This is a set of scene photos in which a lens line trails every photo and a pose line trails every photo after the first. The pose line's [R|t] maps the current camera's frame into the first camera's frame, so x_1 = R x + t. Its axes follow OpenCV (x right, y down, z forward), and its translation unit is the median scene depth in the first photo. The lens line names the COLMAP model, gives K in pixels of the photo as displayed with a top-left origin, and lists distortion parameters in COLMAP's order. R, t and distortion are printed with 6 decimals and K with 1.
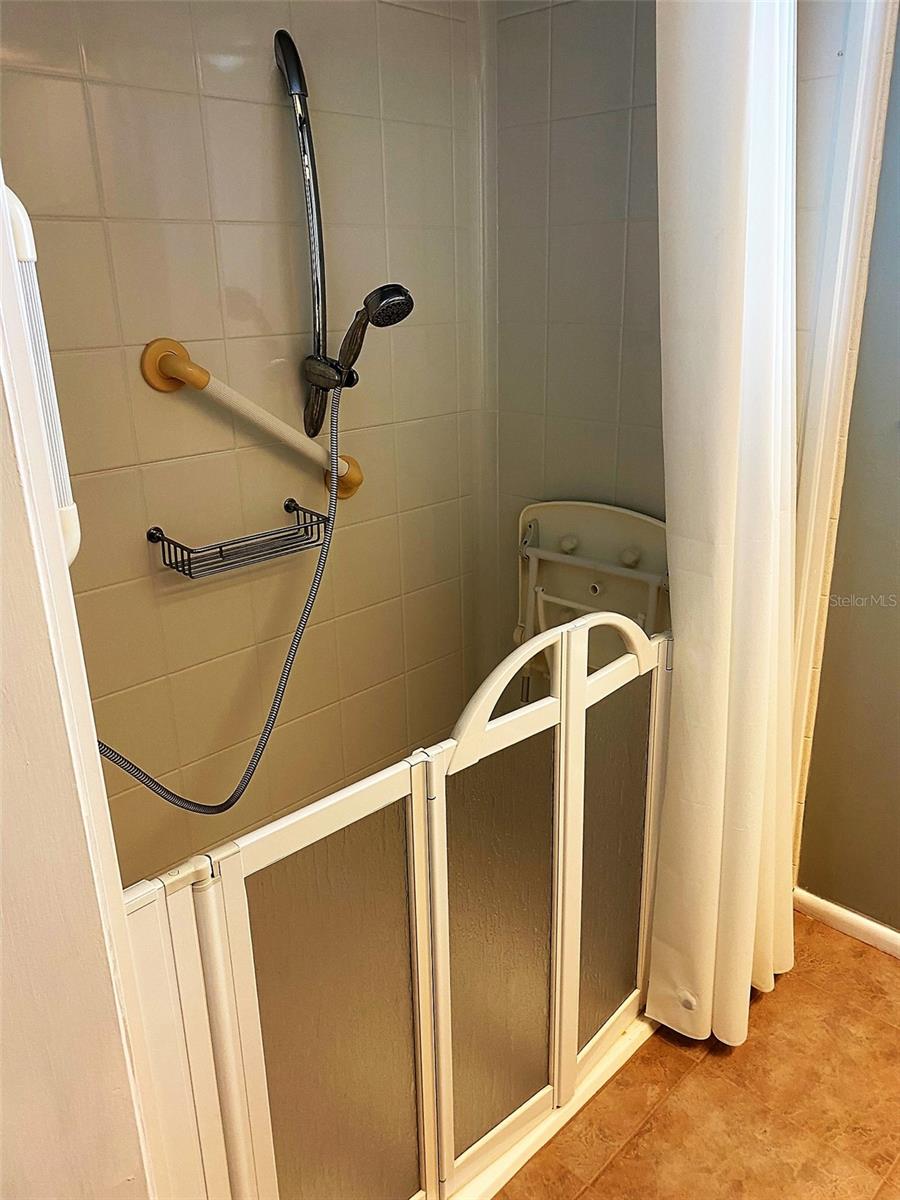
lens RADIAL K [[897.1, 0, 452.3], [0, 897.1, 607.2], [0, 0, 1]] dist [0.044681, -0.037228]
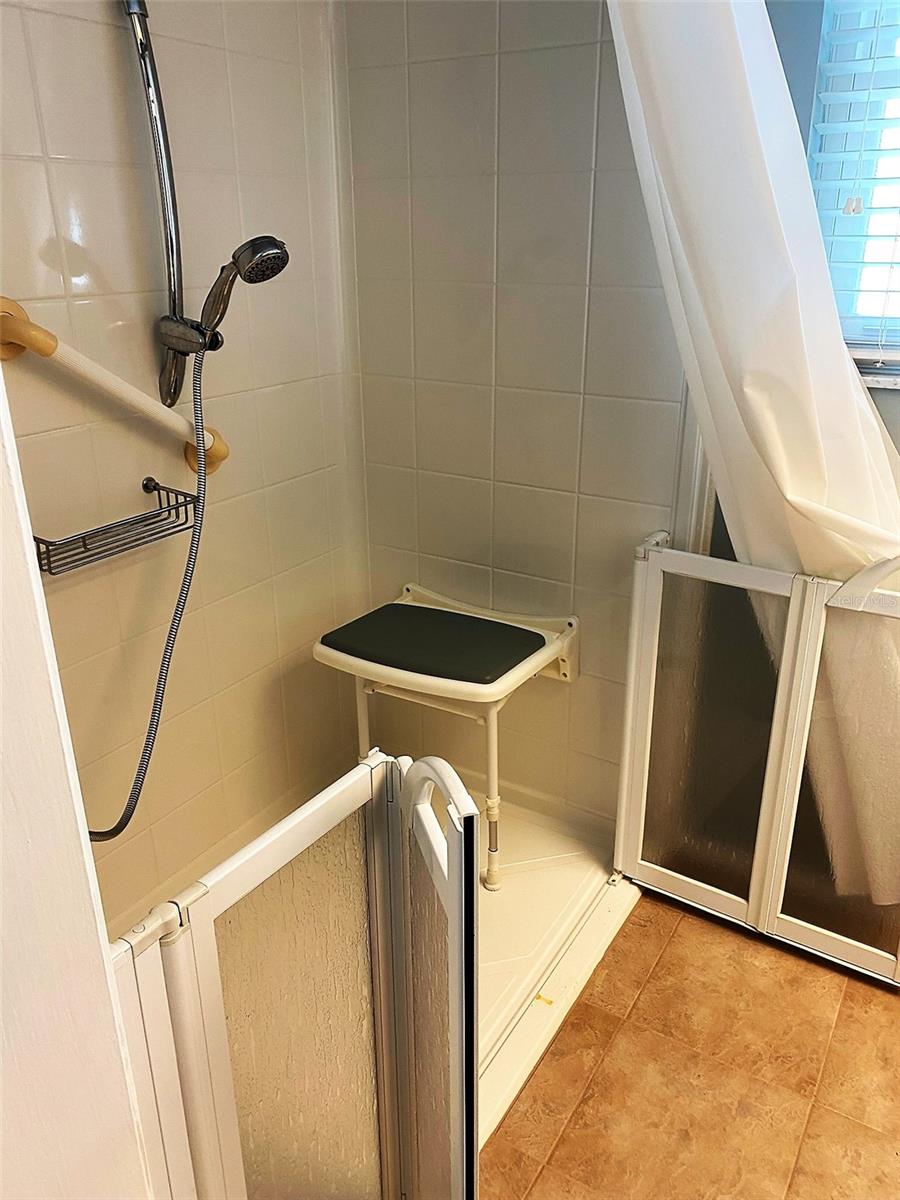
lens RADIAL K [[905.4, 0, 450.0], [0, 905.4, 600.0], [0, 0, 1]] dist [0.020449, -0.008147]
pose [[0.975312, -0.071912, 0.208796, -0.099480], [0.065665, 0.997166, 0.036710, -0.014766], [-0.210844, -0.022093, 0.977270, 0.060631]]
